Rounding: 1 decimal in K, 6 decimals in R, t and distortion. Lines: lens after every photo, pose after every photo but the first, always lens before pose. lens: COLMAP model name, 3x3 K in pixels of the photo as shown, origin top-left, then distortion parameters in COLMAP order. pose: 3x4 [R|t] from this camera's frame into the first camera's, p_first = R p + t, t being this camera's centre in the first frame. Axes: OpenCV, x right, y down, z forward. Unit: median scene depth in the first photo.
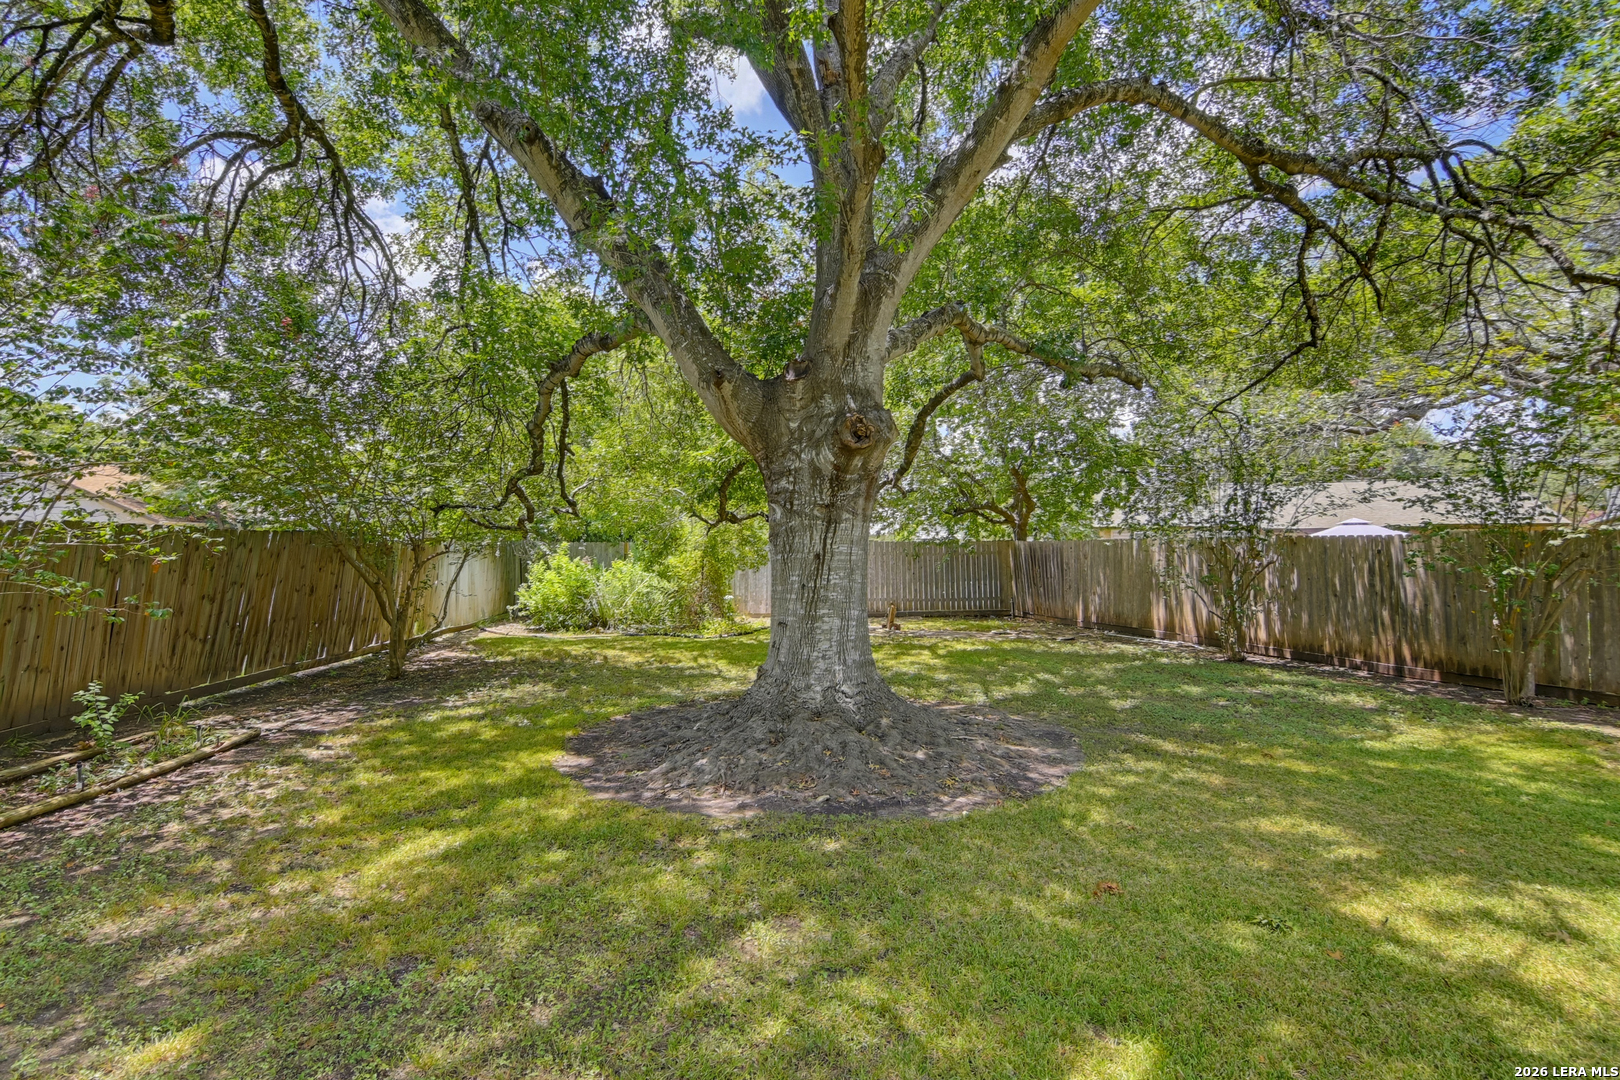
lens RADIAL K [[783.0, 0, 810.7], [0, 783.0, 521.5], [0, 0, 1]] dist [0.024676, -0.012326]
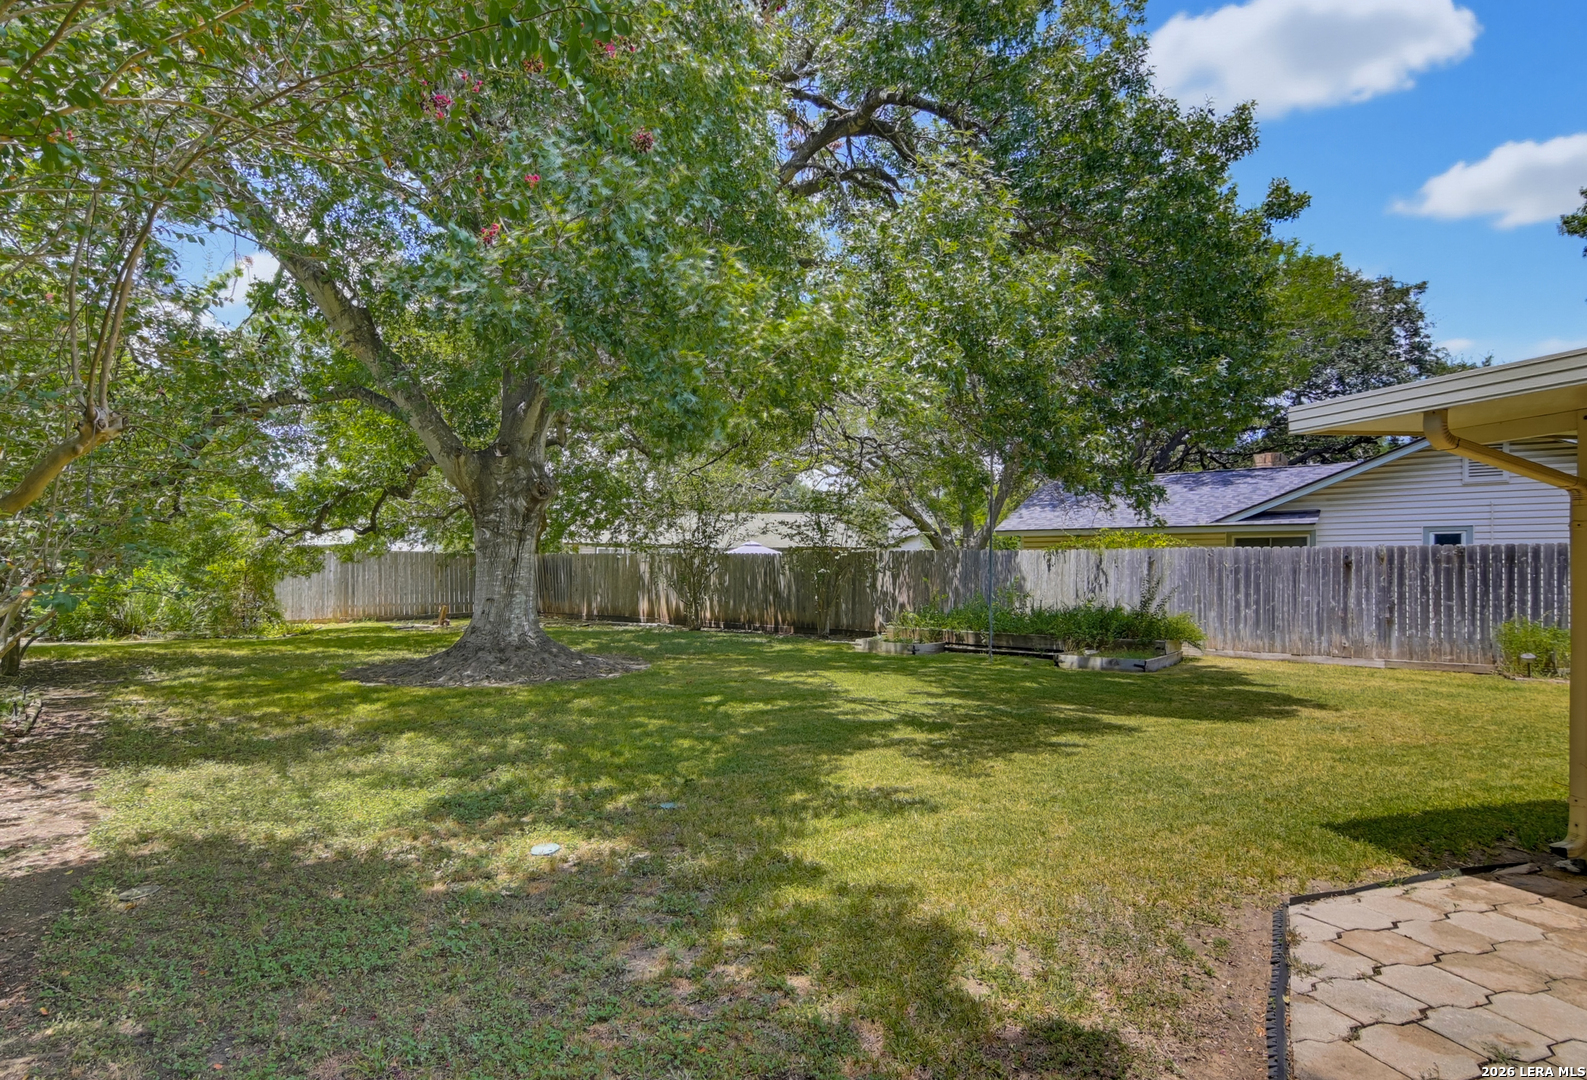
lens RADIAL K [[804.1, 0, 793.5], [0, 804.1, 540.0], [0, 0, 1]] dist [-0.000185, -0.000072]
pose [[0.788923, 0.025711, 0.613954, -0.327239], [-0.029163, 0.999565, -0.004385, -0.005335], [-0.613800, -0.014445, 0.789330, -0.430702]]
